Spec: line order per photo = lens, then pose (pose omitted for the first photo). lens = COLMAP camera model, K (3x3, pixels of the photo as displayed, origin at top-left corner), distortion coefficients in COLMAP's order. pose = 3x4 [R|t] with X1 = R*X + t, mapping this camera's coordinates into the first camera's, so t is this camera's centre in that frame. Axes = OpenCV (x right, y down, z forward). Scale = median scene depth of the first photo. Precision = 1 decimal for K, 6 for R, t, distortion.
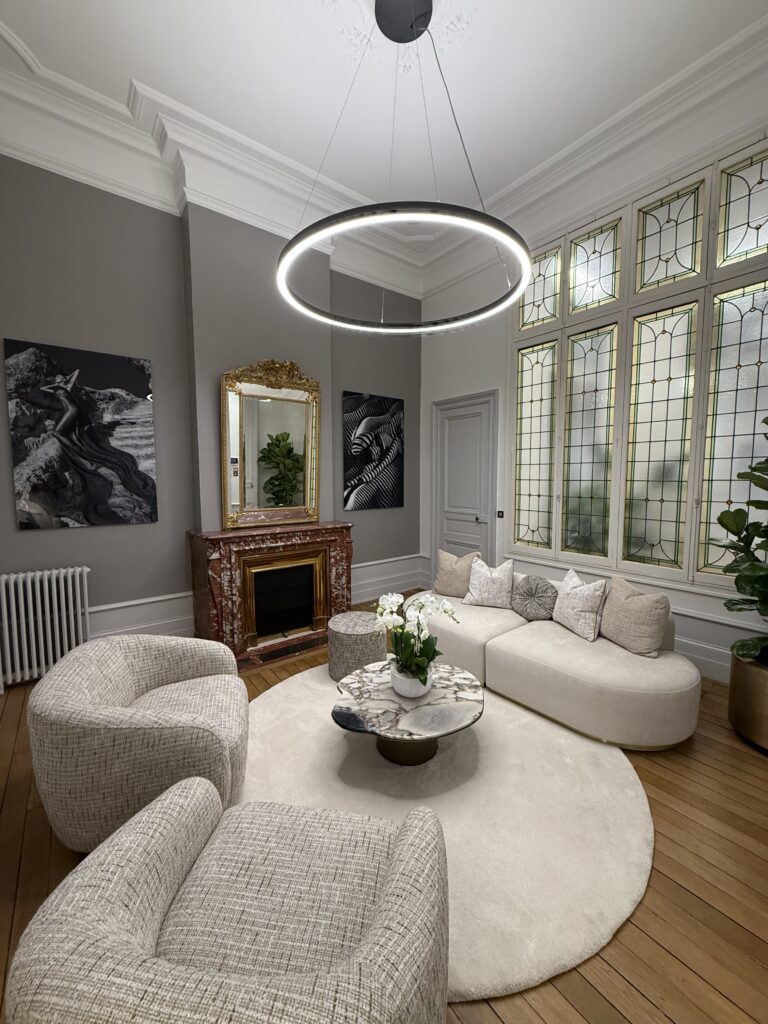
lens RADIAL K [[407.2, 0, 383.7], [0, 407.2, 510.0], [0, 0, 1]] dist [-0.001863, 0.000288]
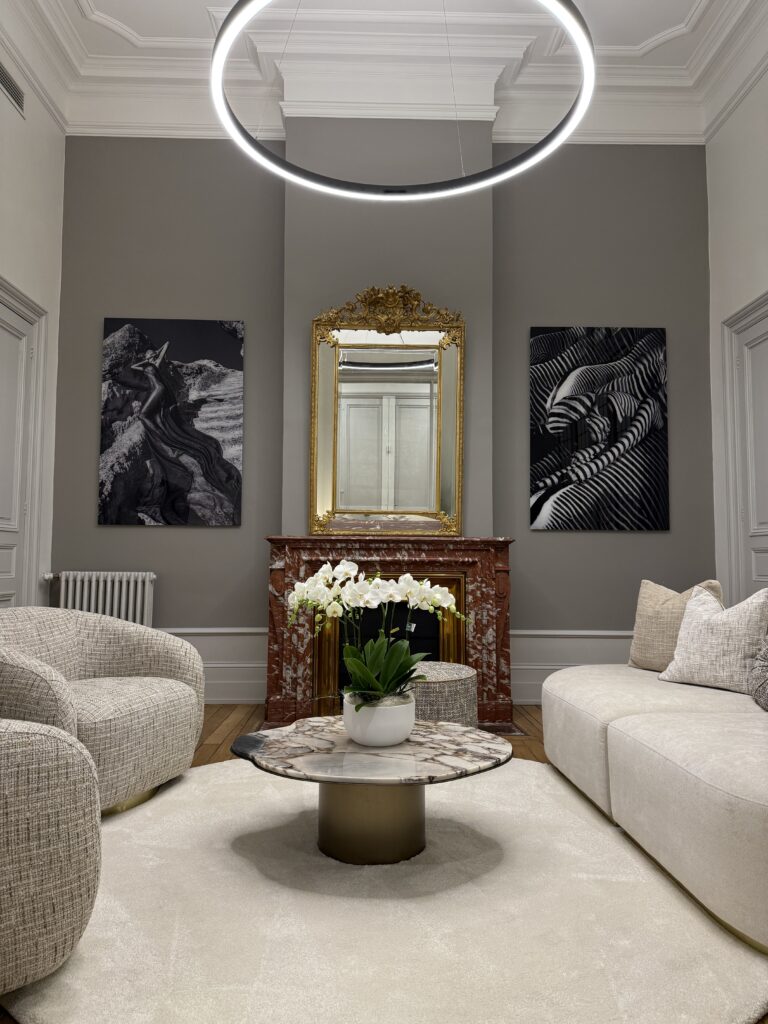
lens RADIAL K [[718.4, 0, 384.3], [0, 718.4, 515.2], [0, 0, 1]] dist [0.048690, -0.040634]
pose [[0.802984, -0.034571, -0.594997, 0.470677], [-0.057801, 0.989093, -0.135476, 0.181118], [0.593191, 0.143177, 0.792228, 0.103413]]
